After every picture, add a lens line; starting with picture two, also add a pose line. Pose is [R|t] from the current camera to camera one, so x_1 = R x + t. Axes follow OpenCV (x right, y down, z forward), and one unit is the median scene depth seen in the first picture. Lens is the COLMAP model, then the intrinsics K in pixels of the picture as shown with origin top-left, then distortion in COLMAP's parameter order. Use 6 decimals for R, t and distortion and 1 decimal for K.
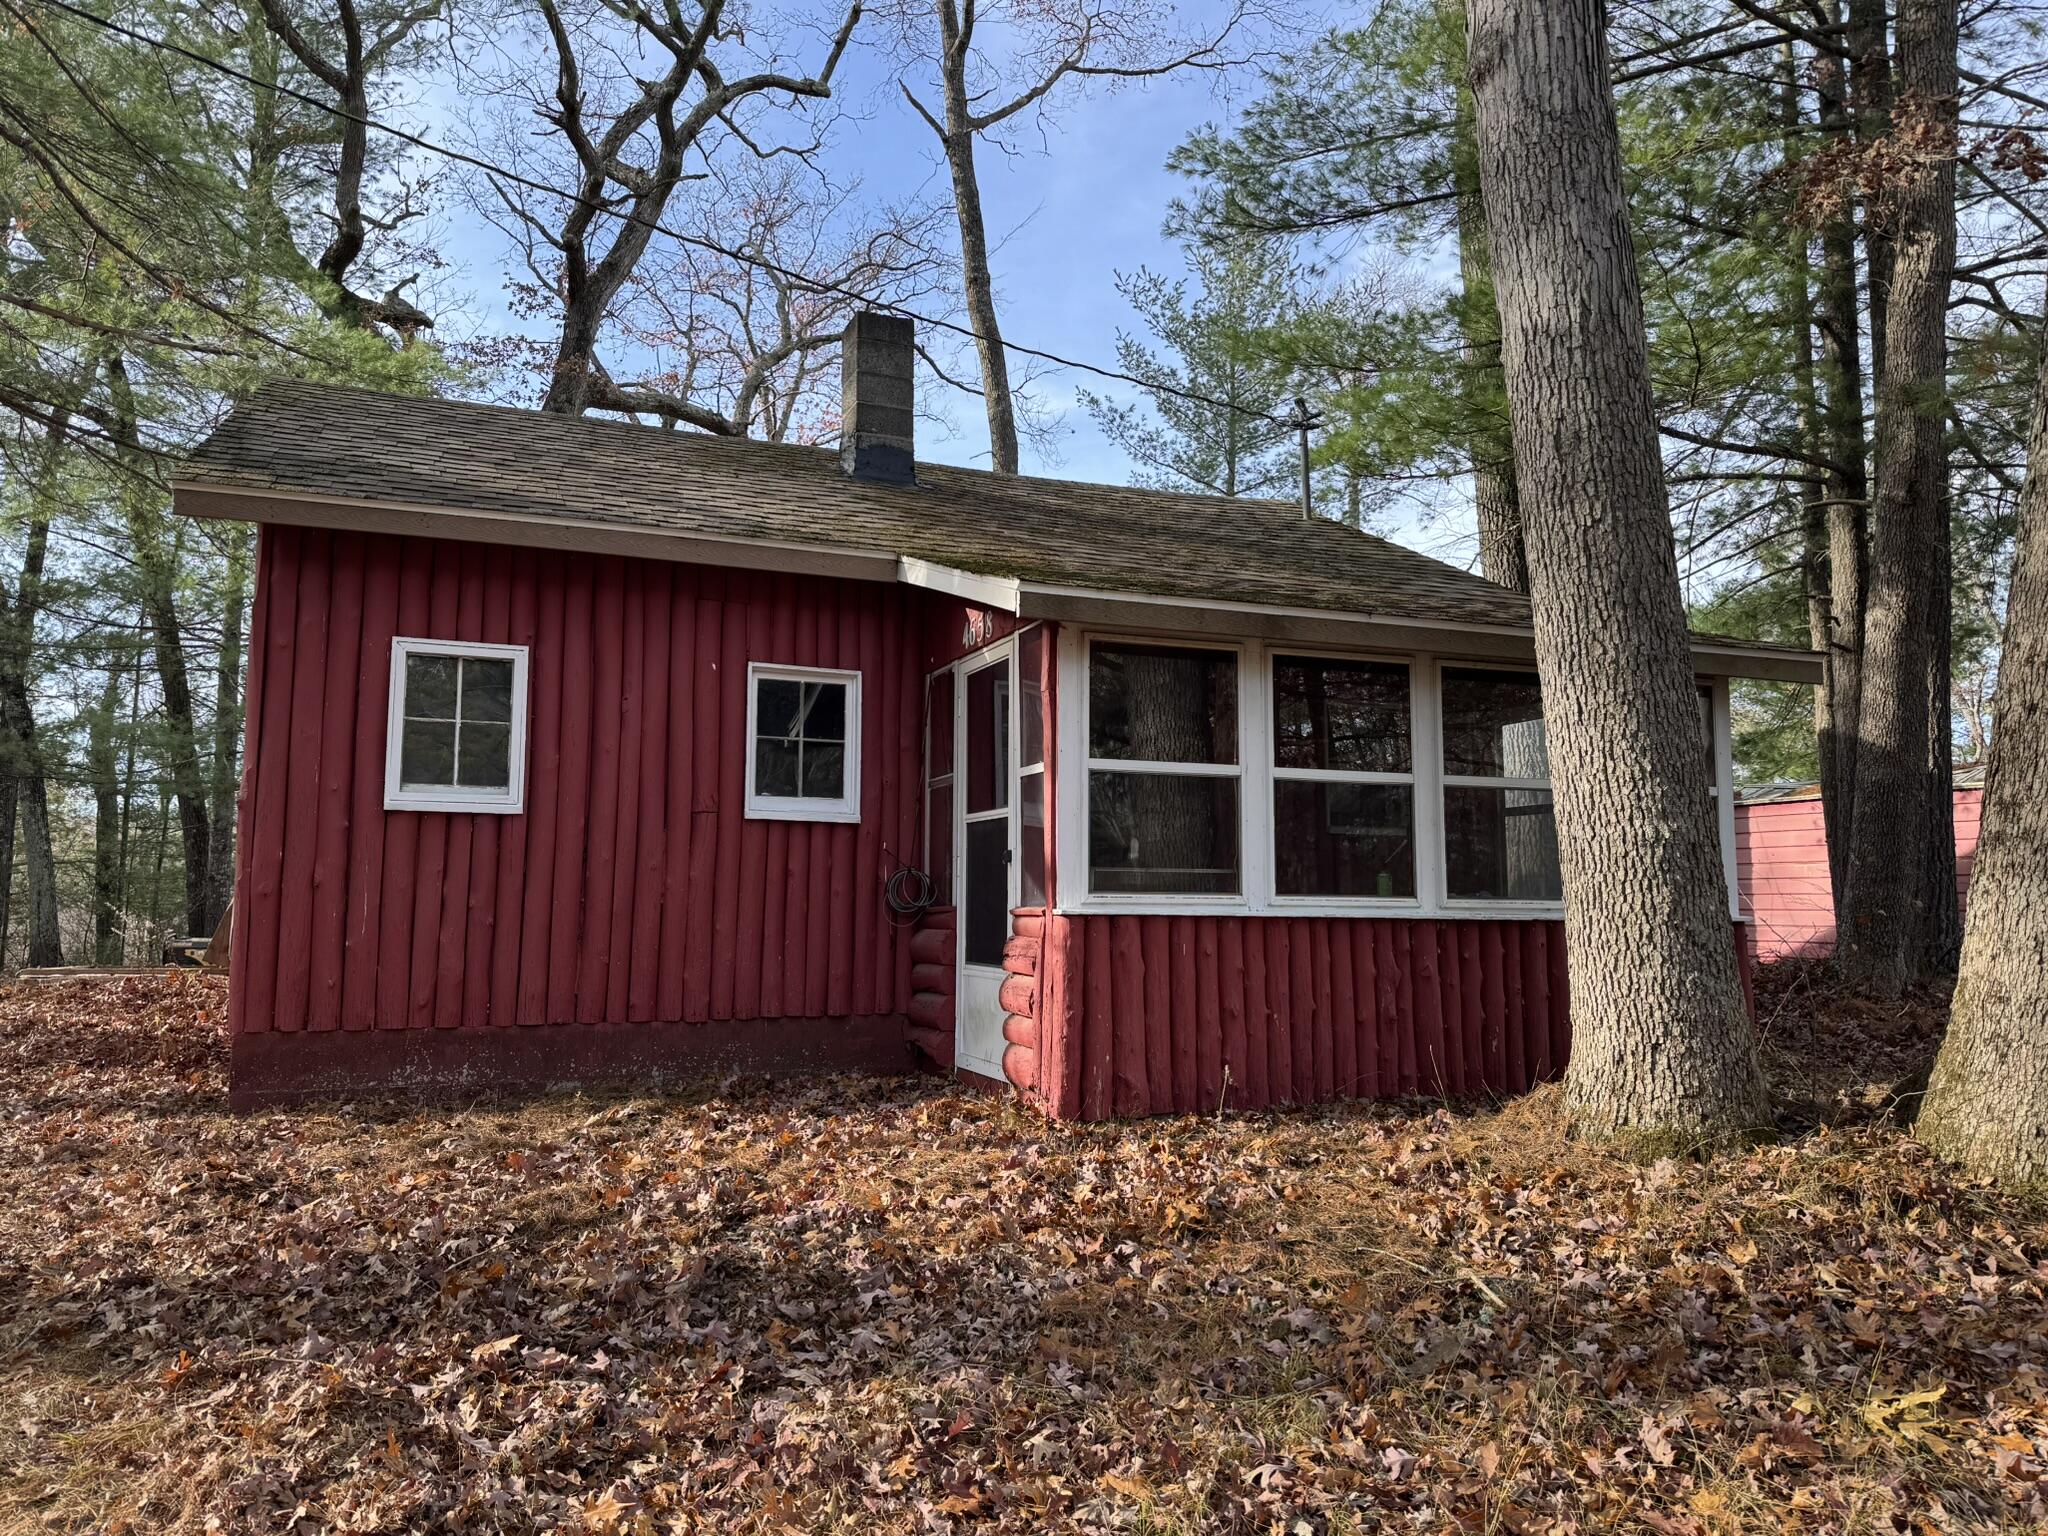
lens RADIAL K [[1442.6, 0, 1013.8], [0, 1442.6, 766.6], [0, 0, 1]] dist [0.025859, -0.035215]
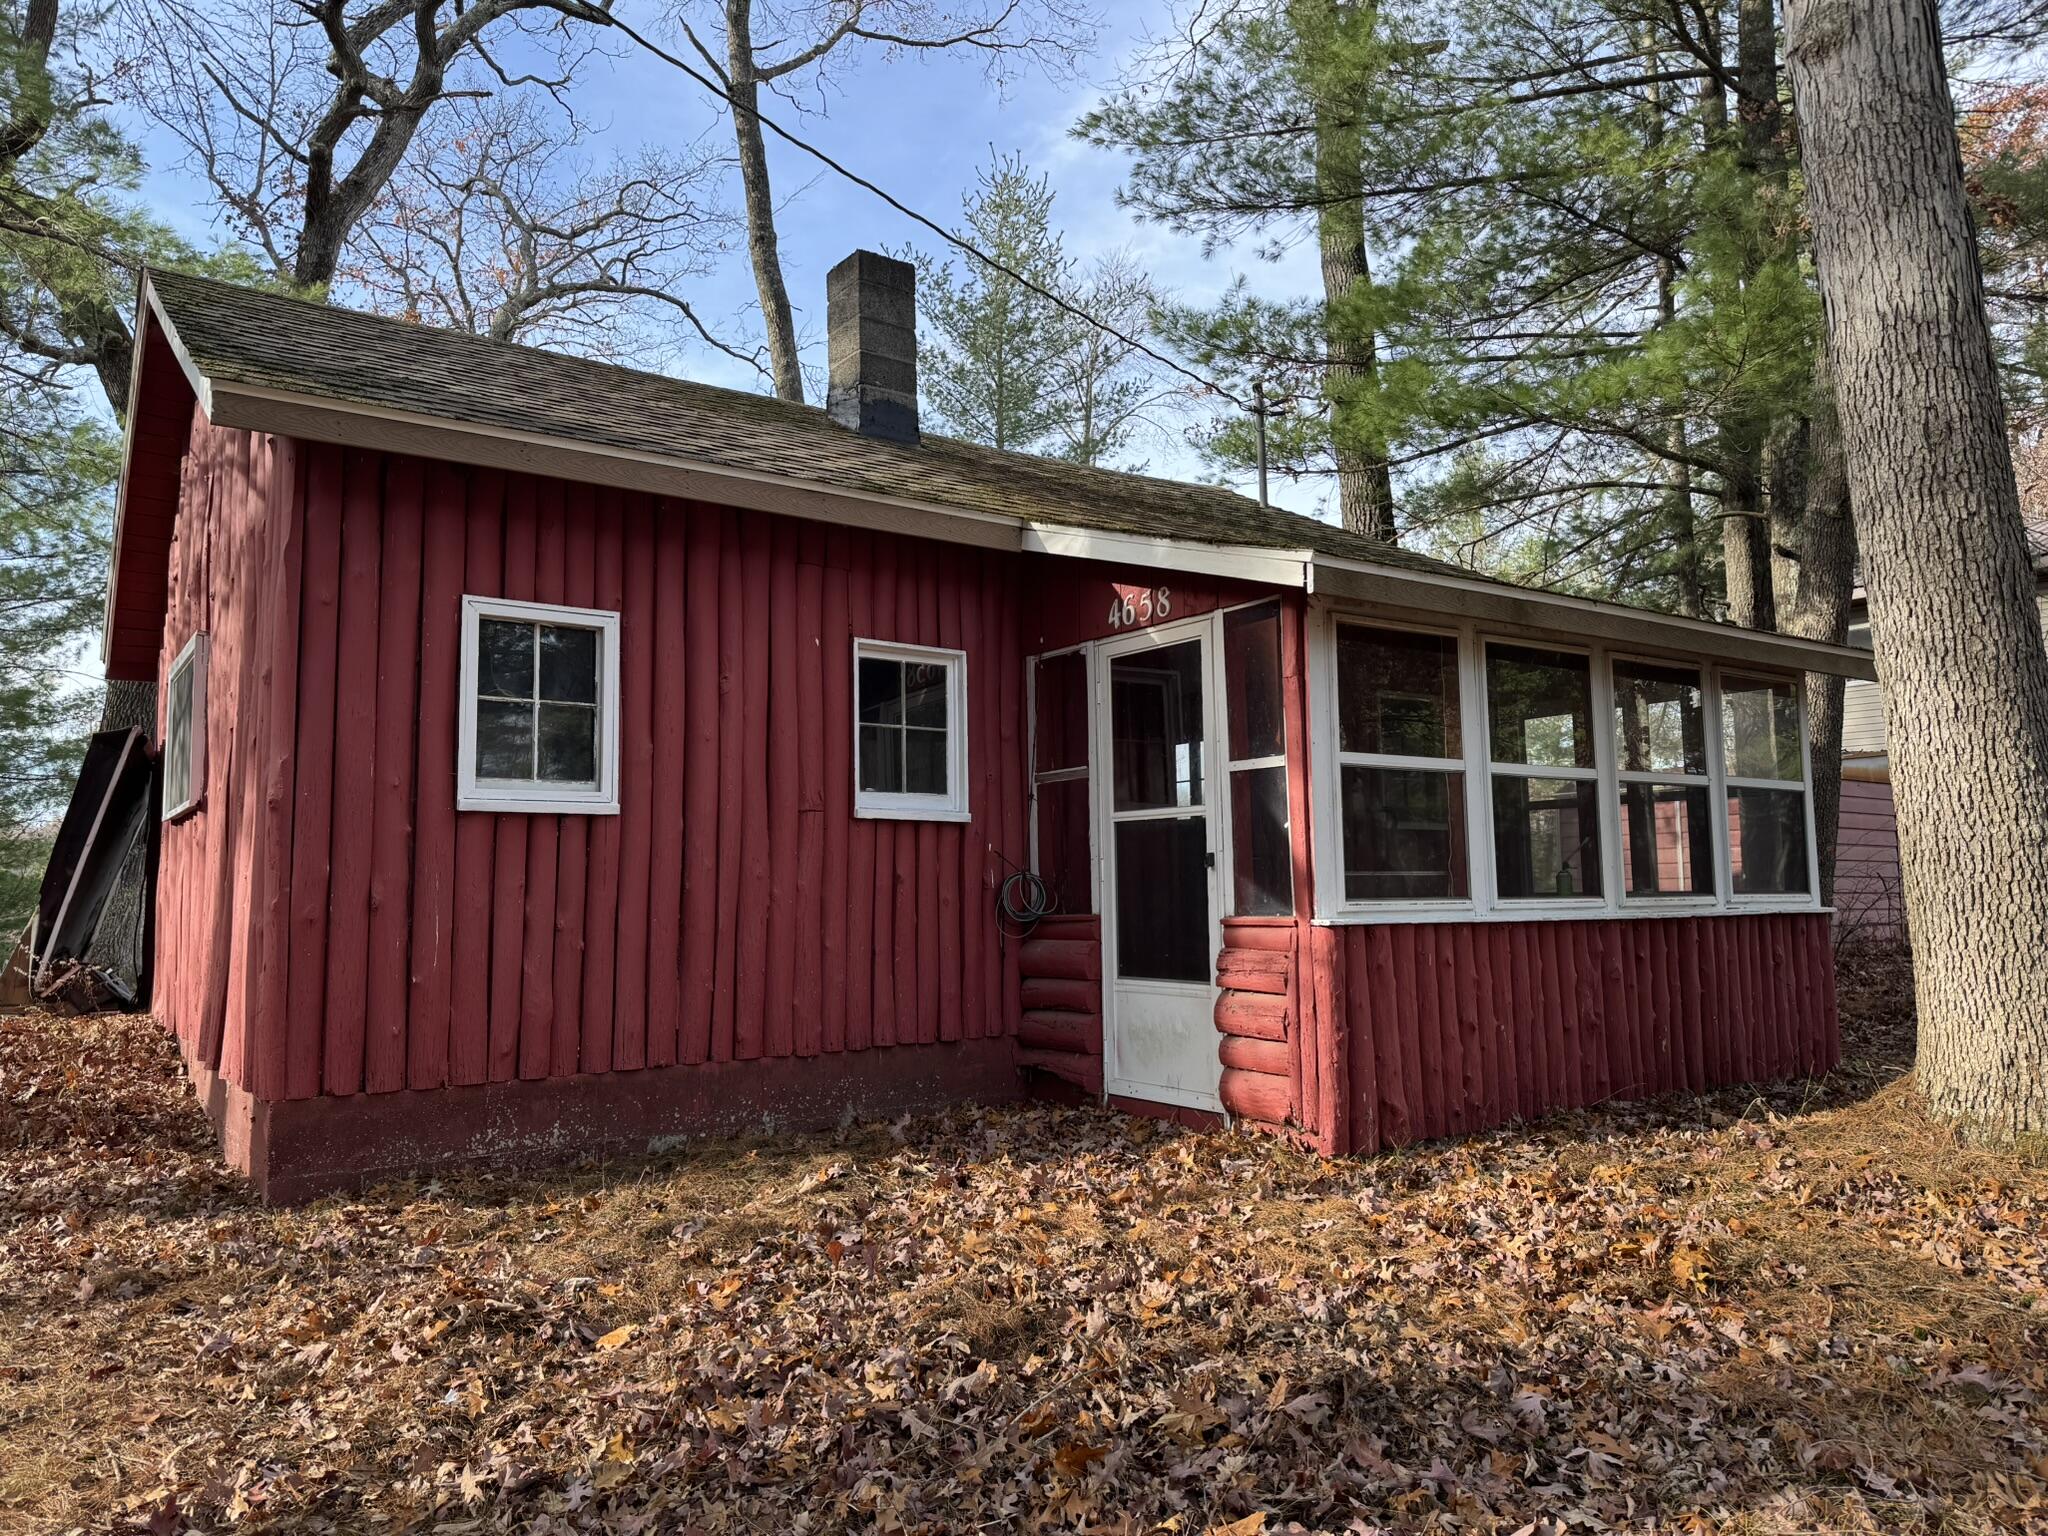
lens RADIAL K [[1442.6, 0, 1014.3], [0, 1442.6, 755.8], [0, 0, 1]] dist [0.025859, -0.035215]
pose [[0.969523, 0.004912, 0.244952, -0.325126], [-0.005078, 0.999987, 0.000049, -0.002012], [-0.244949, -0.001292, 0.969535, 0.146183]]
